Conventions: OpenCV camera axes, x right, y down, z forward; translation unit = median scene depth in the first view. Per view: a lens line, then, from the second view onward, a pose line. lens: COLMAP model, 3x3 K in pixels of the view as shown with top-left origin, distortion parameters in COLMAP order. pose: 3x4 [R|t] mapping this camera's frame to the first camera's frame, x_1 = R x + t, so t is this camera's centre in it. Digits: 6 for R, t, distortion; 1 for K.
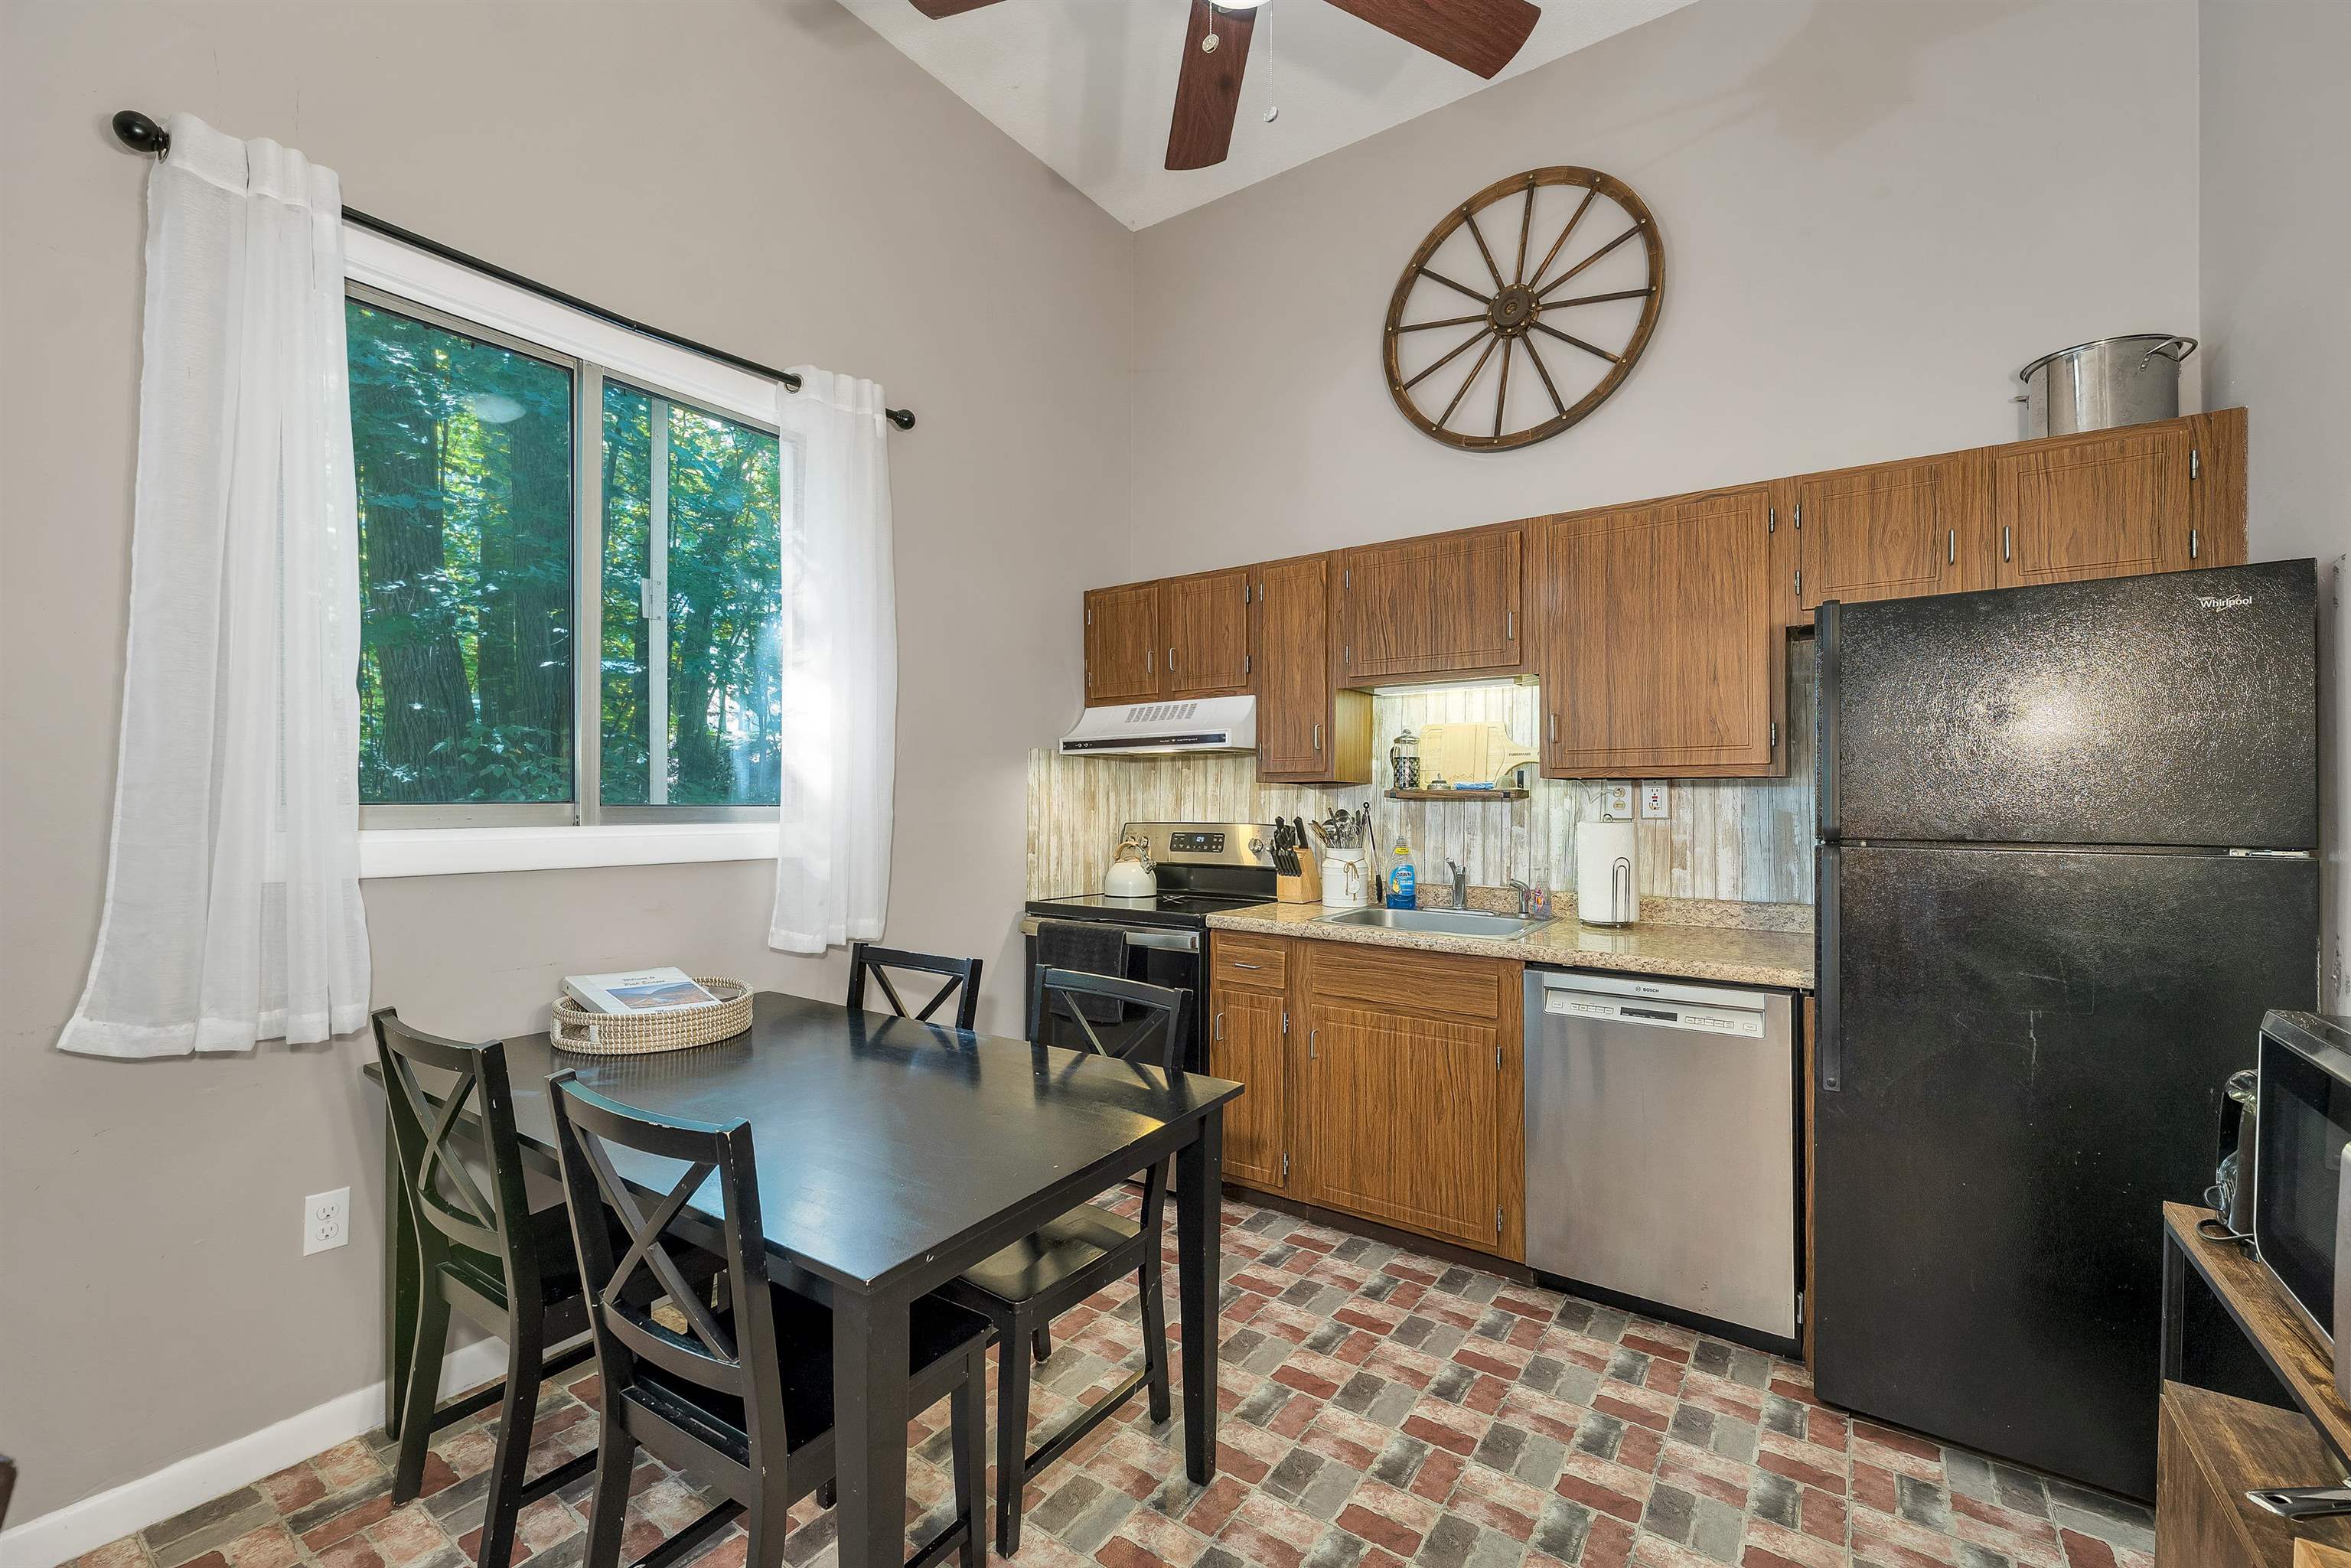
lens RADIAL K [[981.0, 0, 1180.8], [0, 981.0, 793.9], [0, 0, 1]] dist [0.000444, -0.000254]
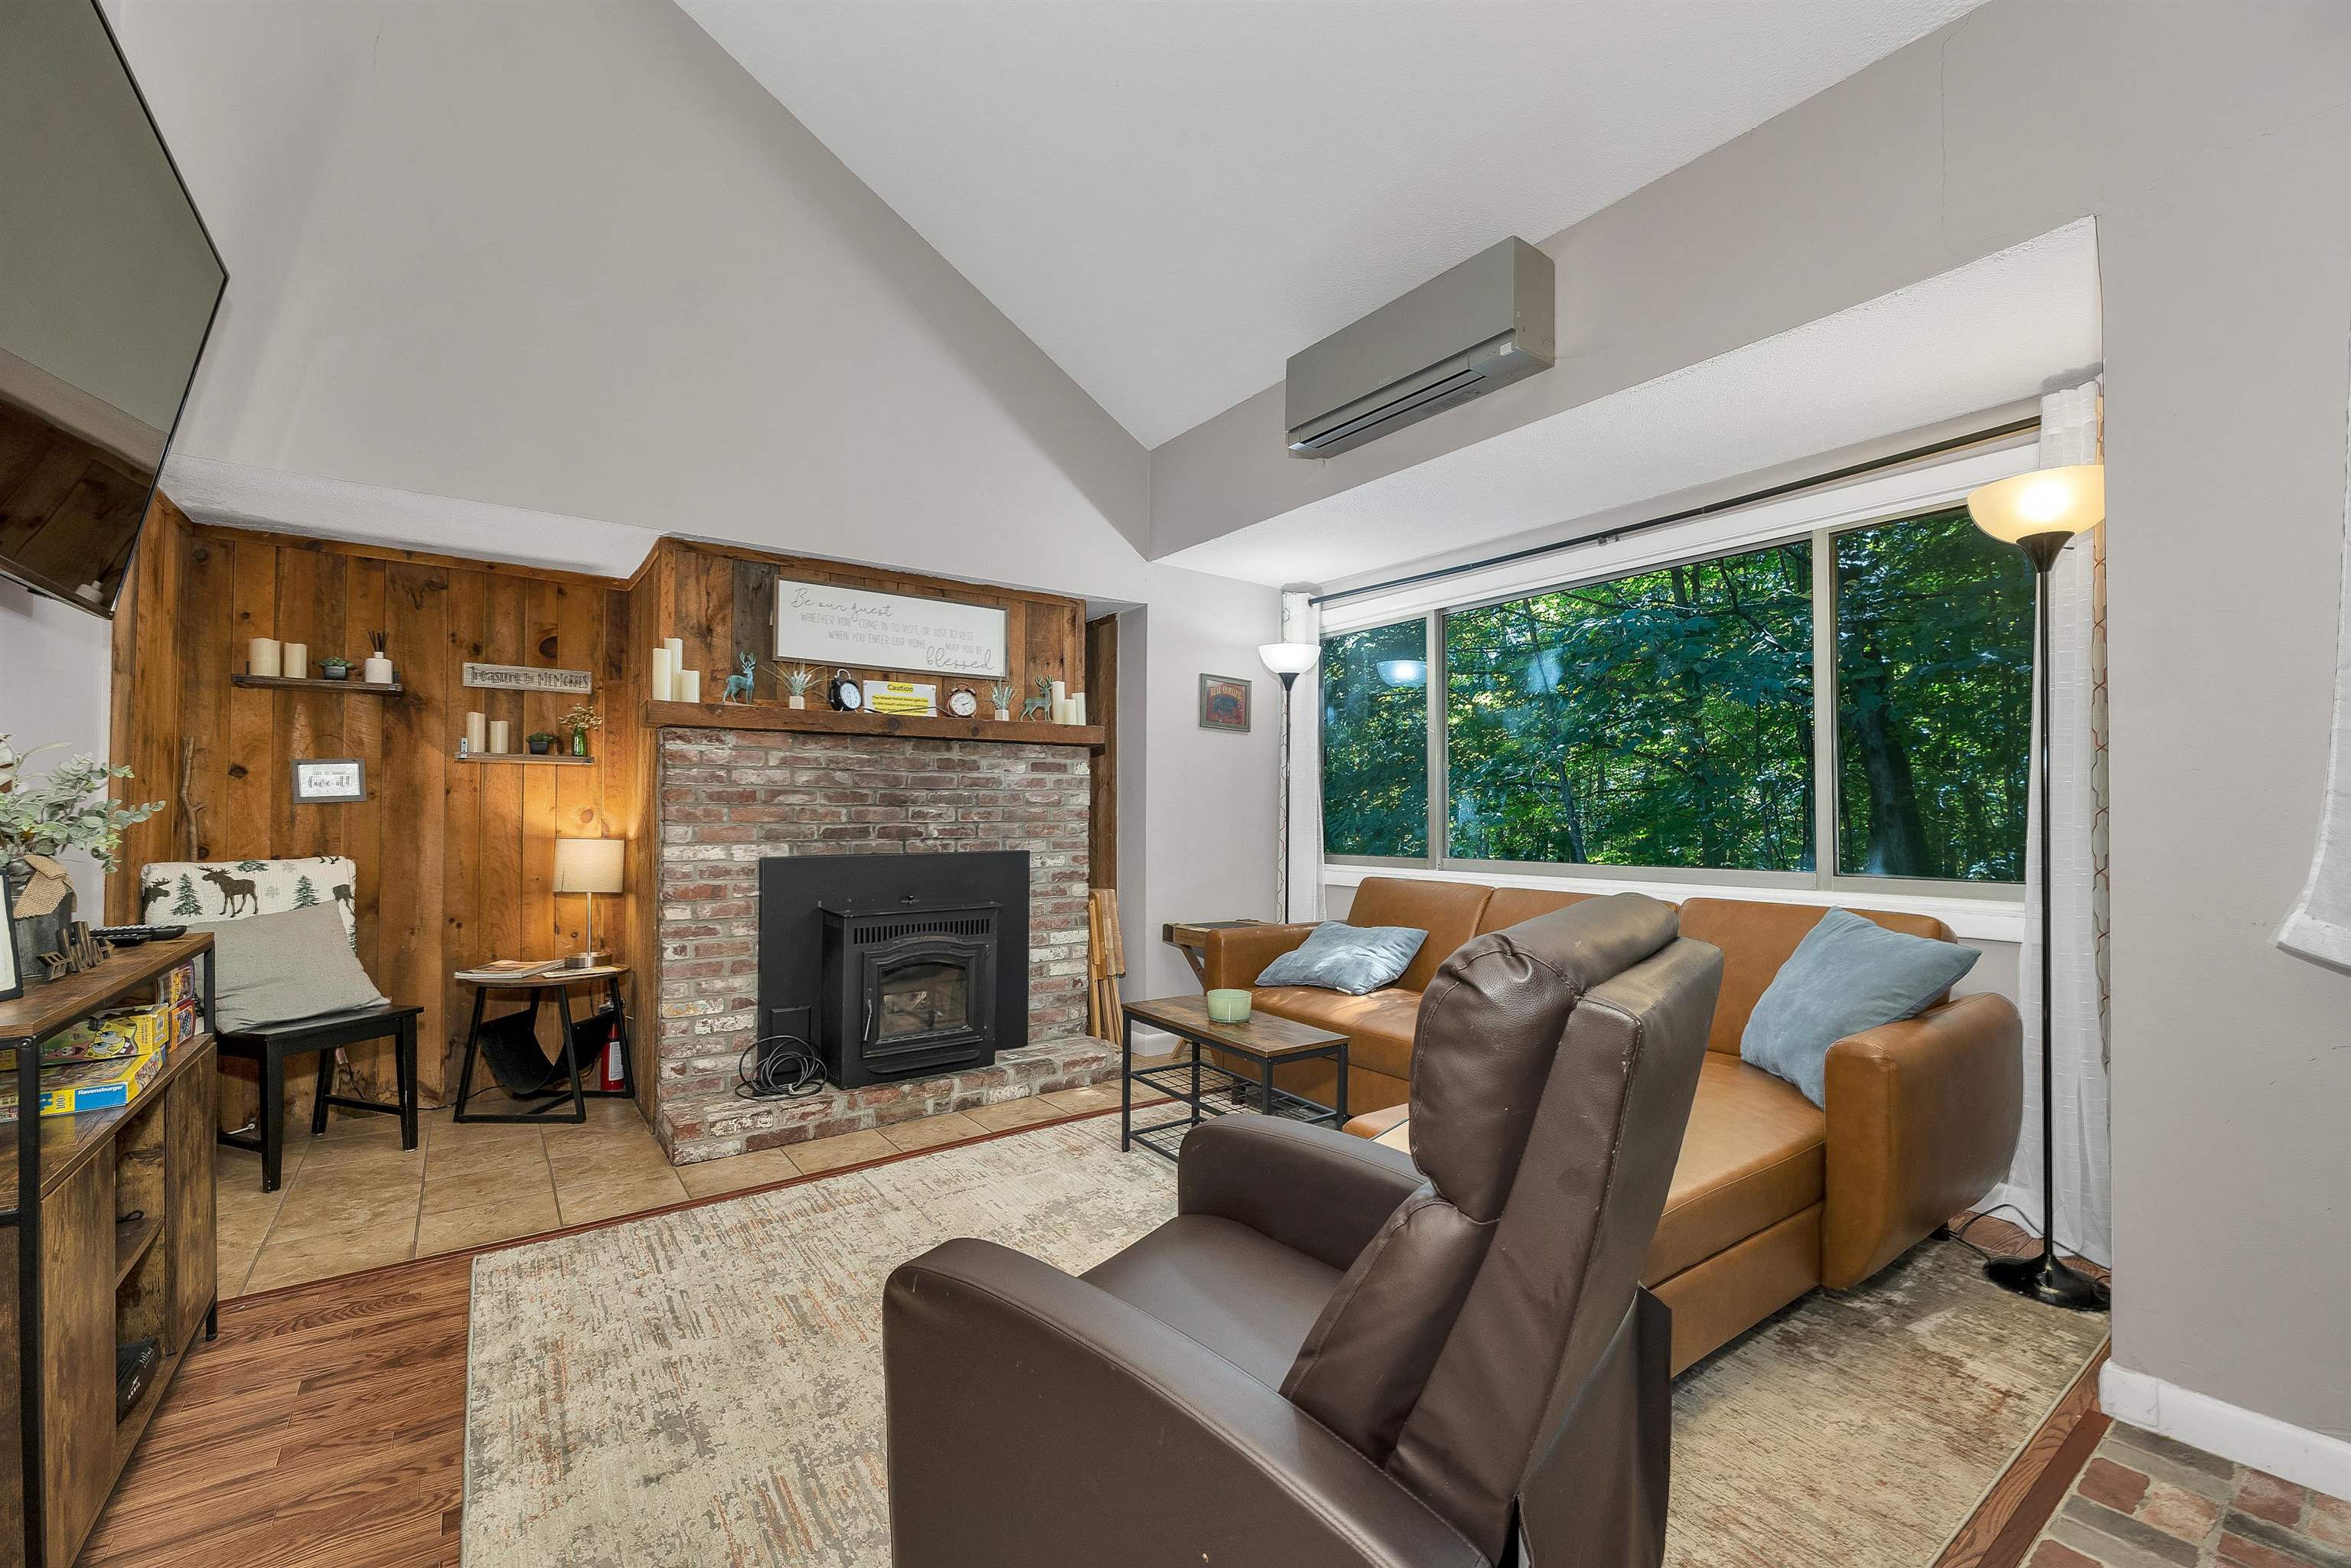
lens RADIAL K [[965.5, 0, 1179.1], [0, 965.5, 797.7], [0, 0, 1]] dist [0.000119, -0.000277]
pose [[-0.328377, -0.021281, -0.944307, 0.064575], [0.003359, 0.999714, -0.023698, 0.071024], [0.944541, -0.010954, -0.328211, 0.148641]]
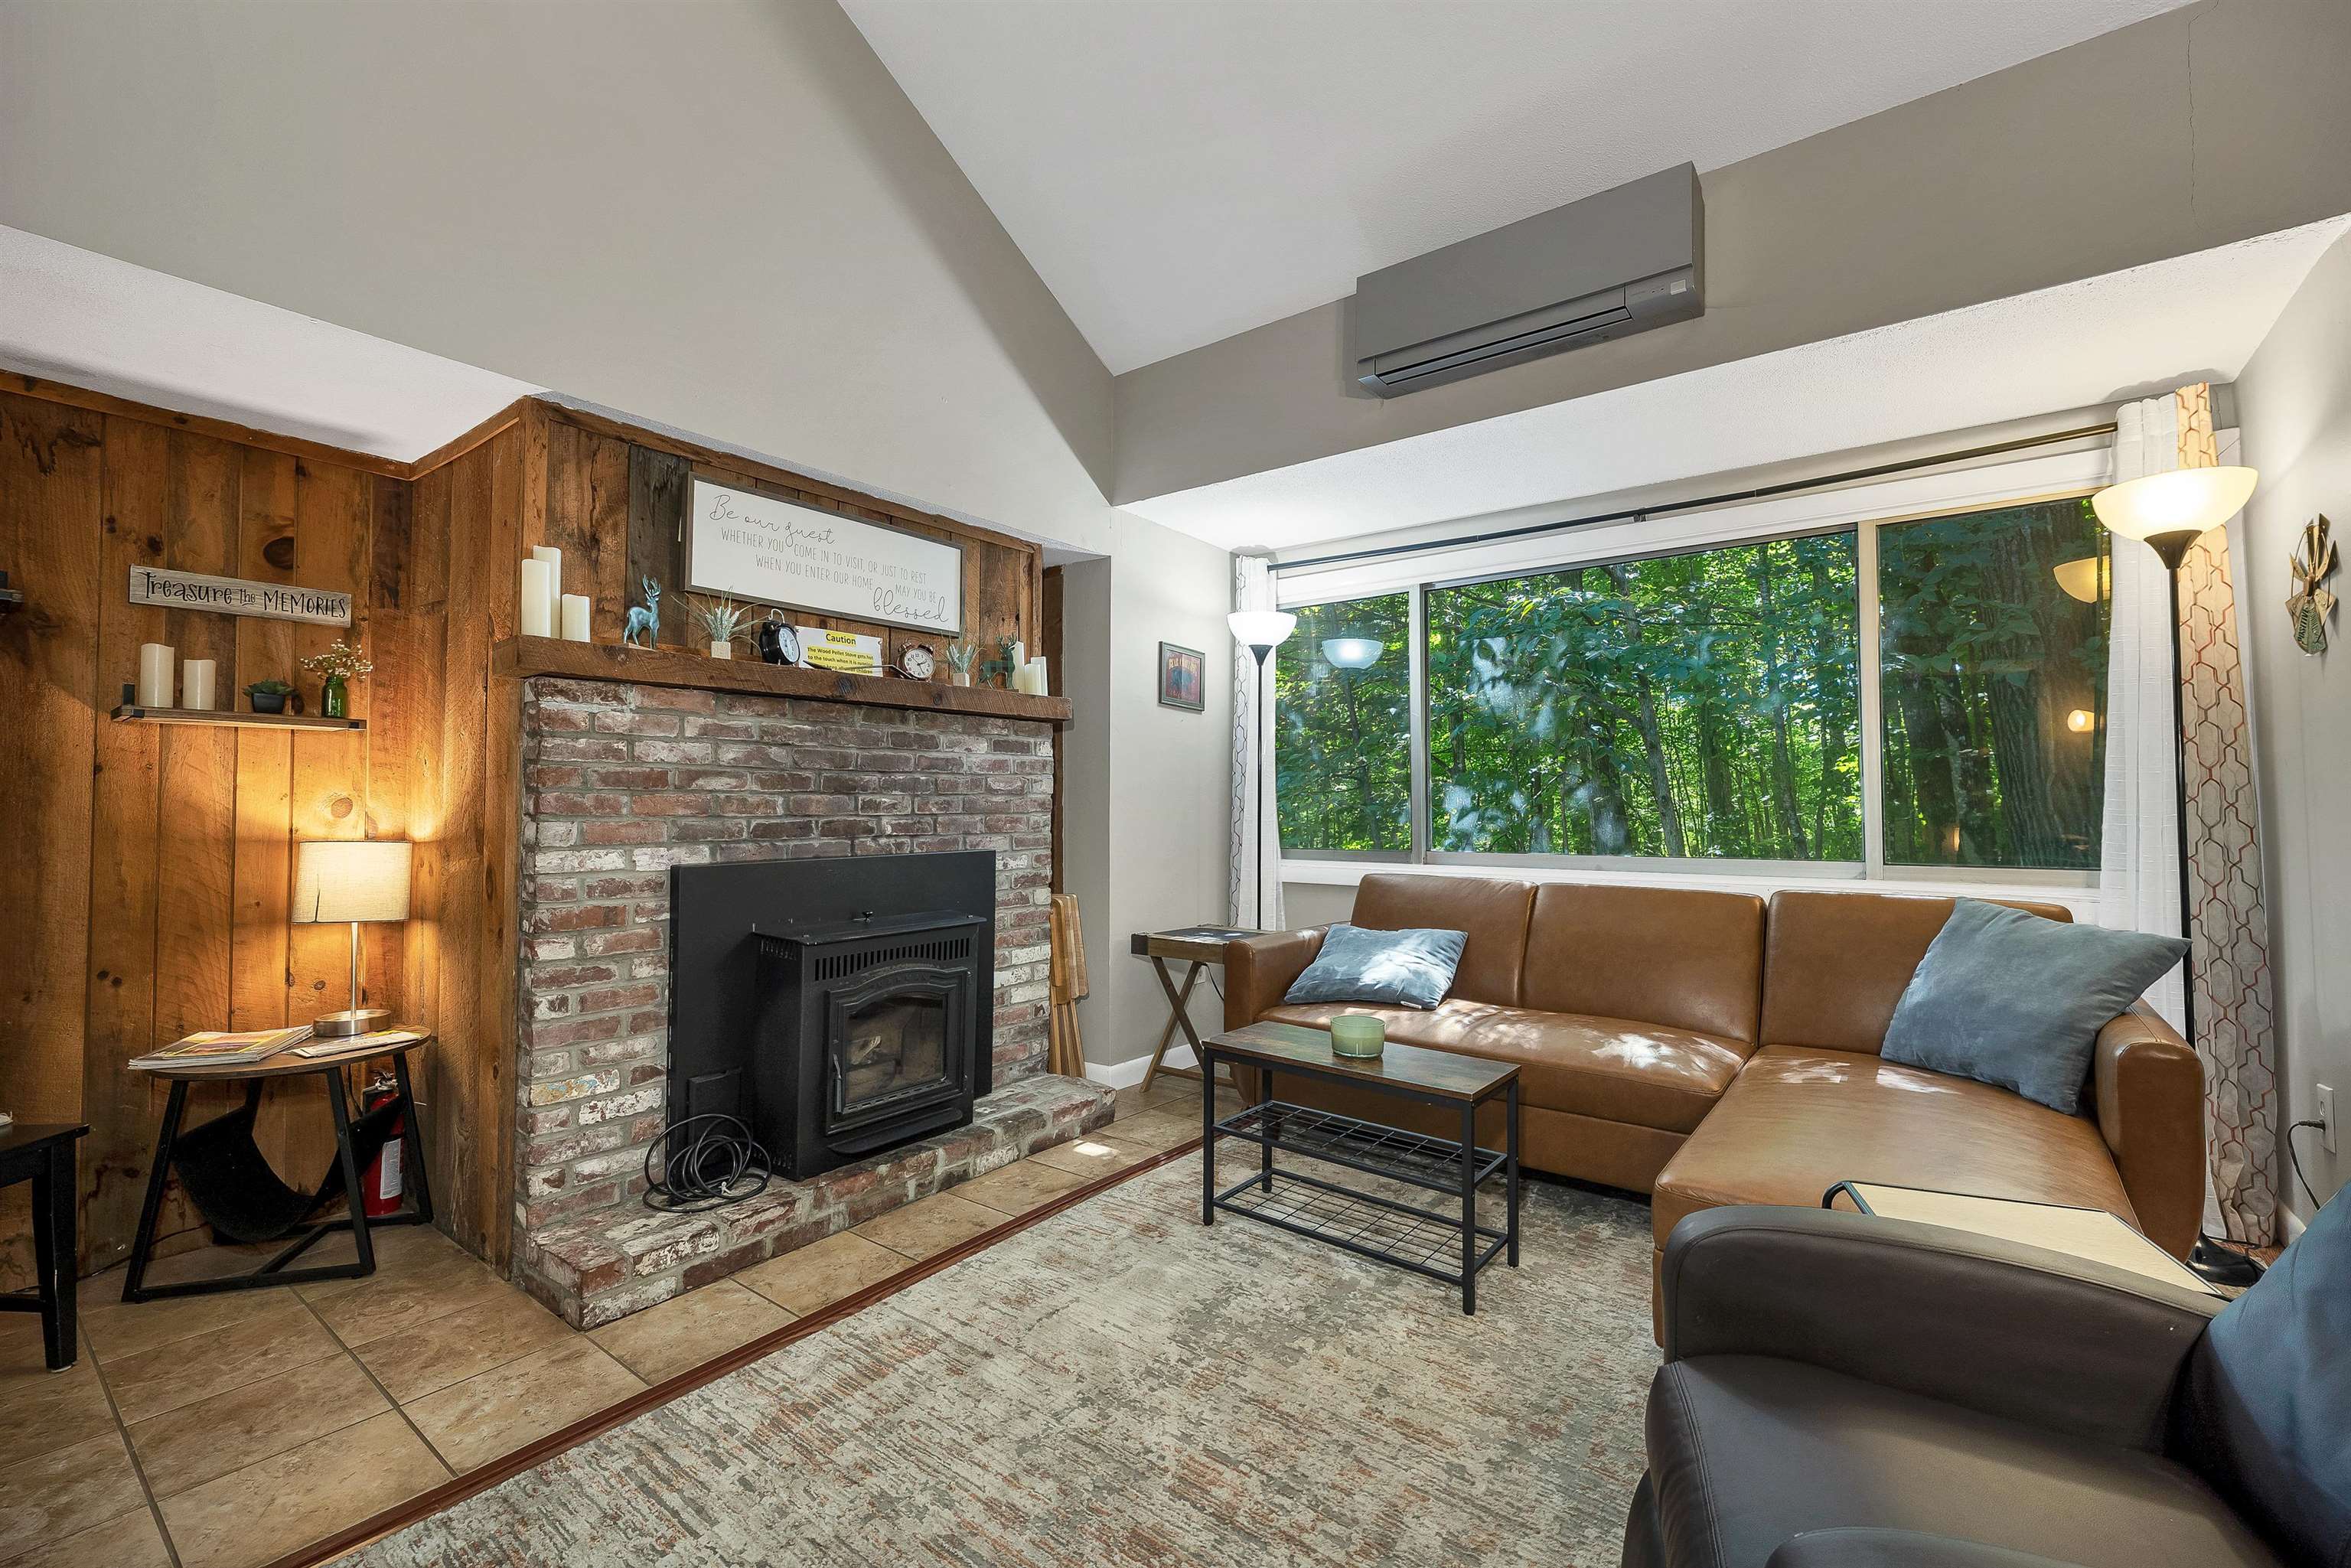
lens RADIAL K [[989.7, 0, 1181.2], [0, 989.7, 781.5], [0, 0, 1]] dist [0.001101, -0.000249]
pose [[-0.044564, -0.028550, -0.998598, -0.033685], [0.005997, 0.999566, -0.028846, 0.069060], [0.998989, -0.007274, -0.044374, -0.210130]]
